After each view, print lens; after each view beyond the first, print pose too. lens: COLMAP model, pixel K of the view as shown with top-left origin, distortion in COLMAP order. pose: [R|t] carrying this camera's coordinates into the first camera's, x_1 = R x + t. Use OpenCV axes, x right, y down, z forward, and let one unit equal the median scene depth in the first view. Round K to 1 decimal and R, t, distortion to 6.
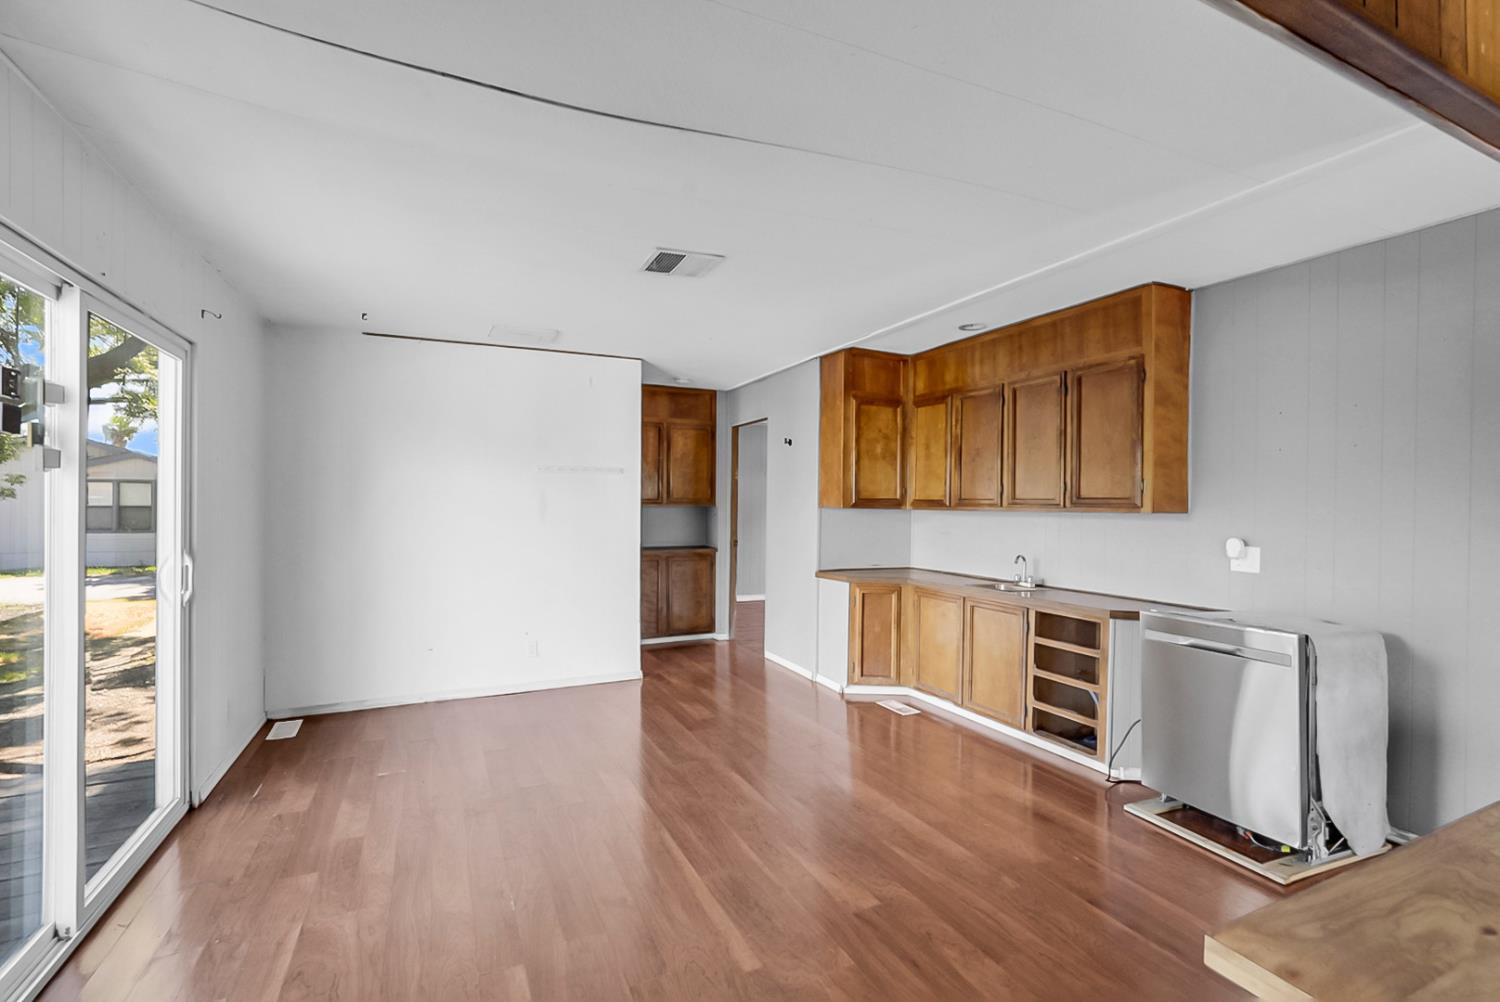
lens RADIAL K [[664.9, 0, 750.0], [0, 664.9, 501.0], [0, 0, 1]] dist [-0.000196, 0.000127]
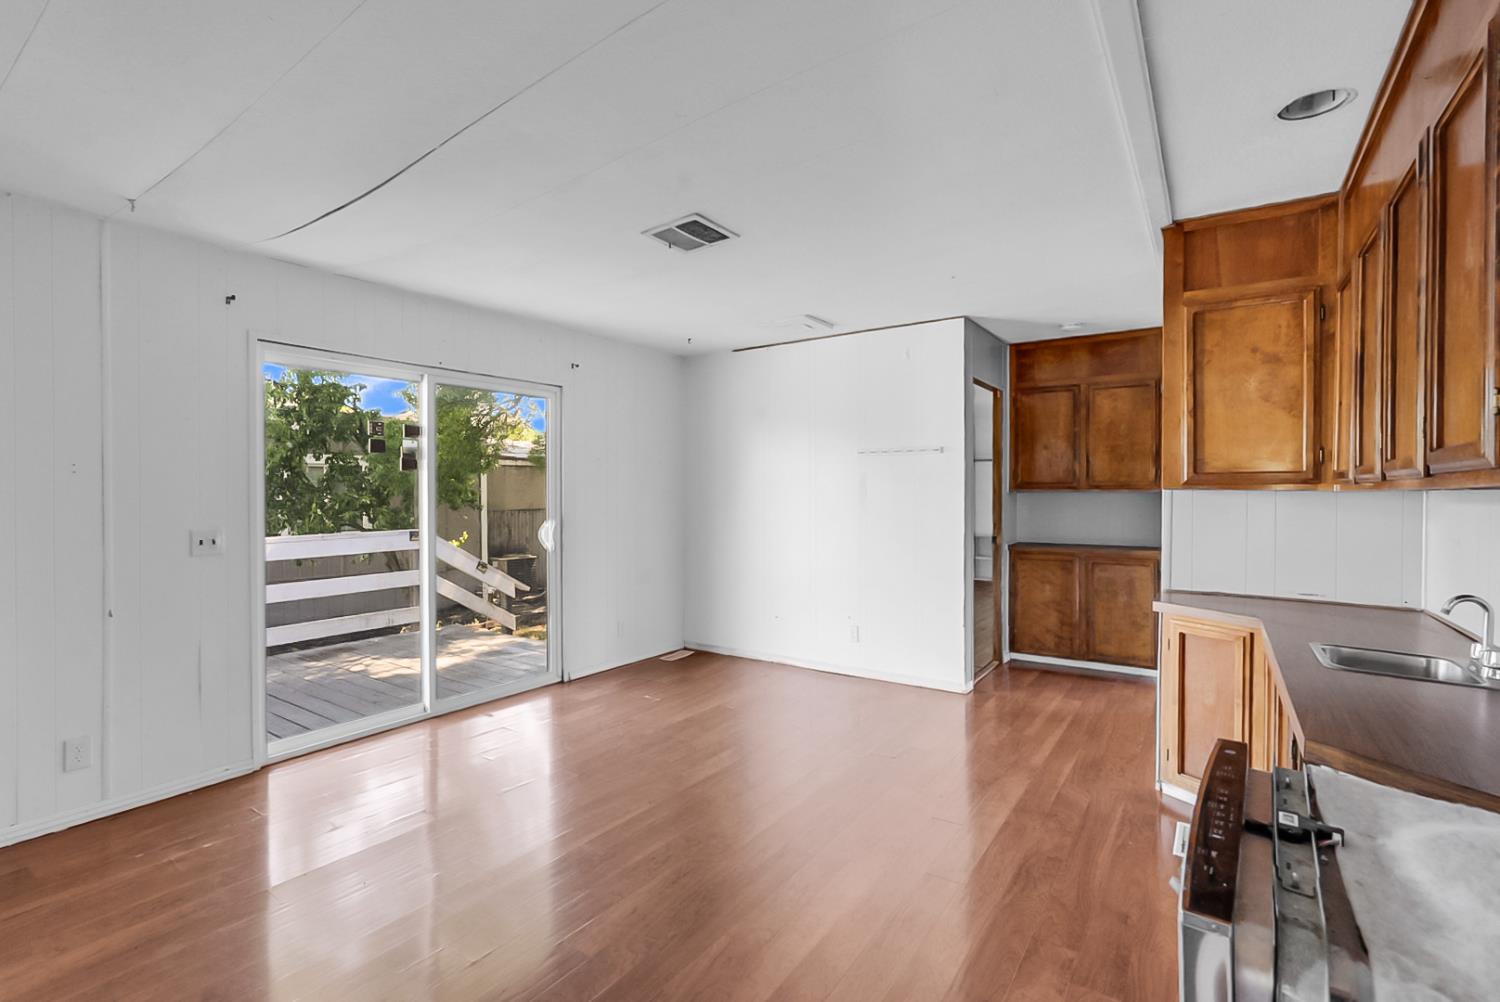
lens RADIAL K [[684.0, 0, 750.0], [0, 684.0, 501.0], [0, 0, 1]] dist [-0.001012, -0.000009]
pose [[0.501332, 0.002769, -0.865250, 0.476714], [0.006656, 0.999953, 0.007056, 0.014151], [0.865229, -0.009296, 0.501290, 0.343433]]
